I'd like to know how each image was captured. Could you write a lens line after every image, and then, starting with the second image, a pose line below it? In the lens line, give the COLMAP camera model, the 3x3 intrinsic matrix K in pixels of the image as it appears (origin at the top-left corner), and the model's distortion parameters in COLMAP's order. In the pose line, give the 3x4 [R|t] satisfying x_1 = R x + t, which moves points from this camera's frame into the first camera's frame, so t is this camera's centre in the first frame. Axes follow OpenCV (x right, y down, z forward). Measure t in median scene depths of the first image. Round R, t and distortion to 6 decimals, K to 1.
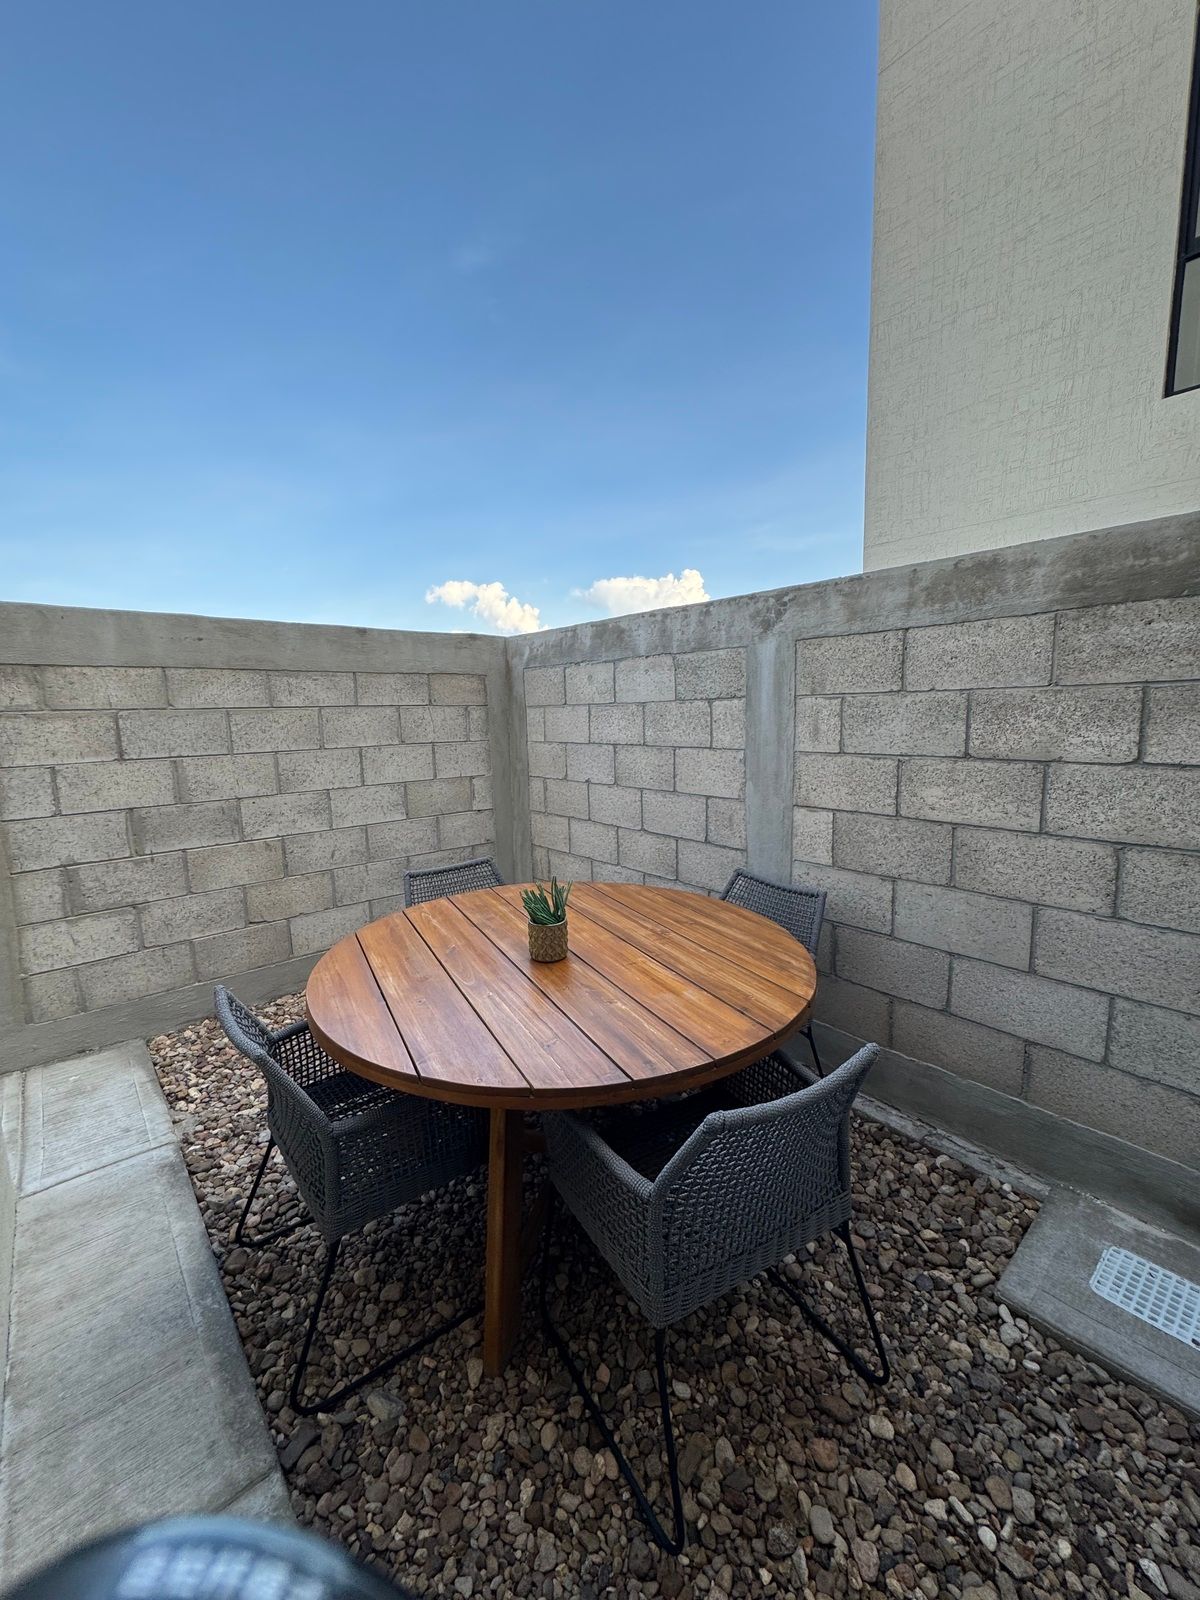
lens RADIAL K [[638.9, 0, 596.2], [0, 638.9, 803.0], [0, 0, 1]] dist [-0.000584, -0.000109]
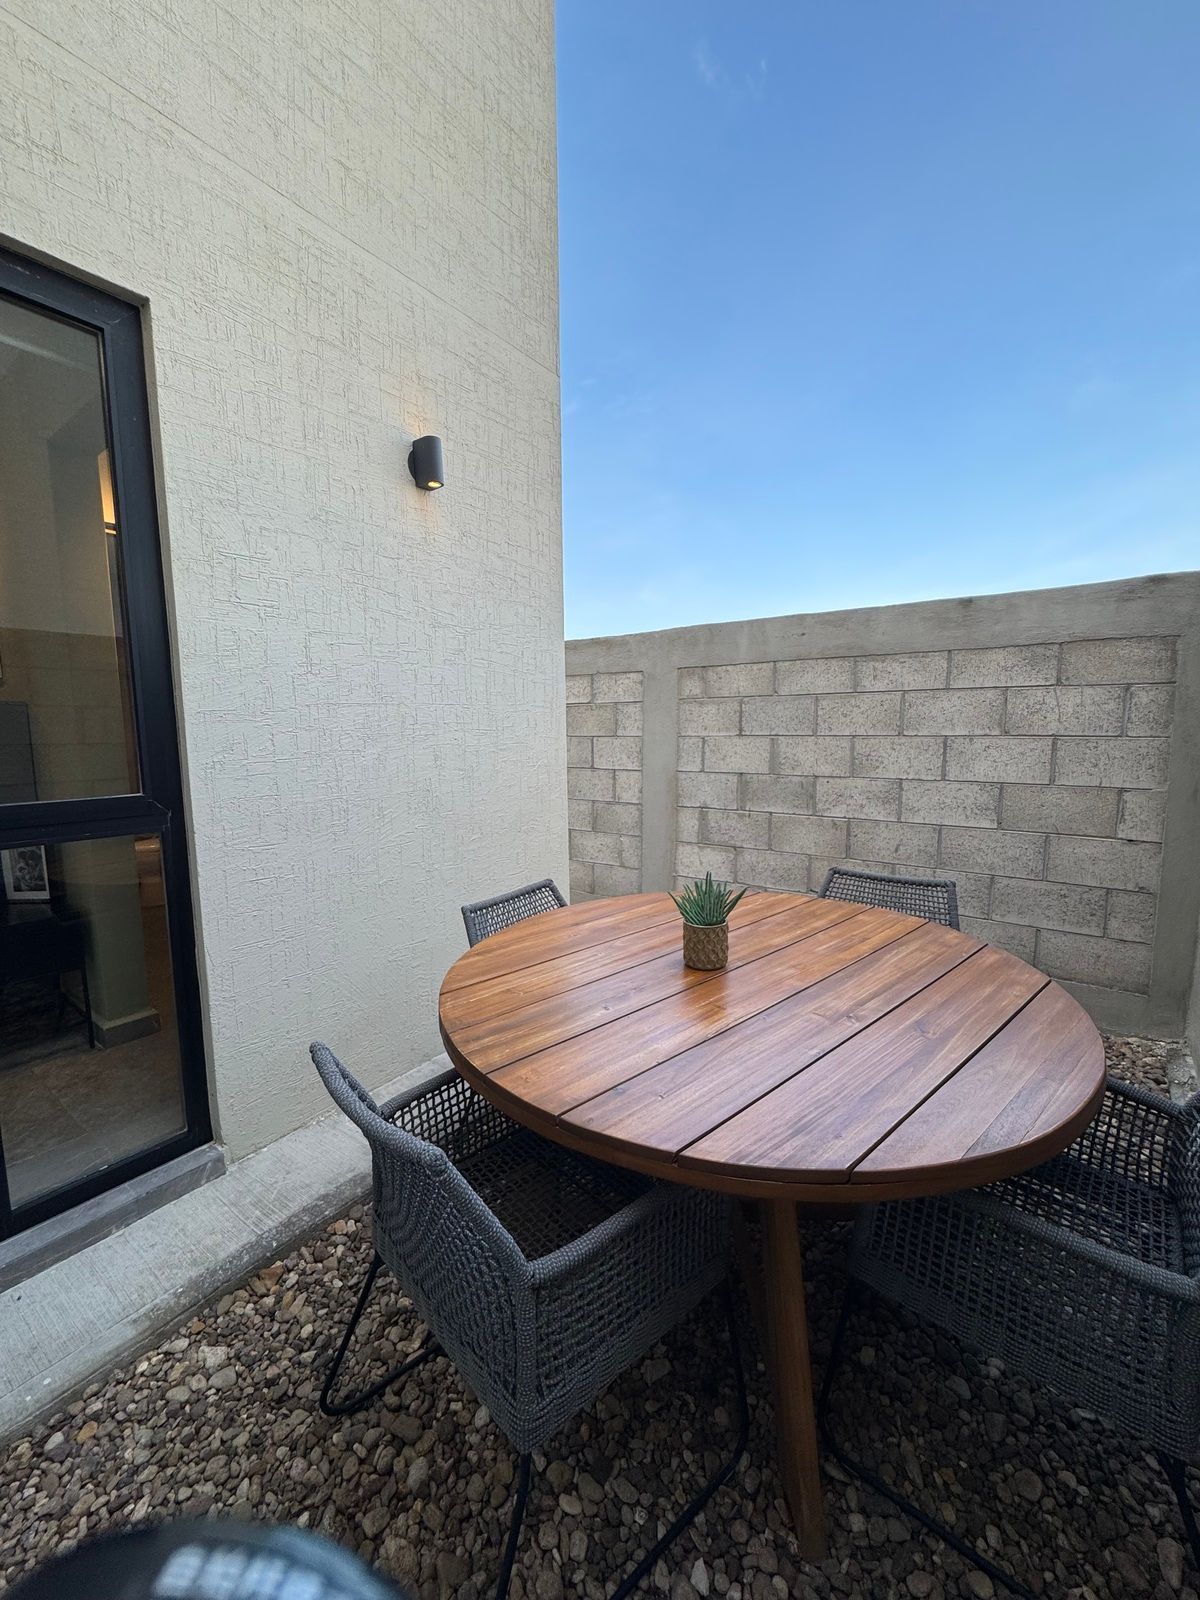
lens RADIAL K [[638.9, 0, 604.3], [0, 638.9, 799.8], [0, 0, 1]] dist [-0.000584, -0.000109]
pose [[0.231430, 0.131806, -0.963881, 0.412465], [-0.138136, 0.985193, 0.101554, -0.027742], [0.962995, 0.109644, 0.246210, 0.373280]]
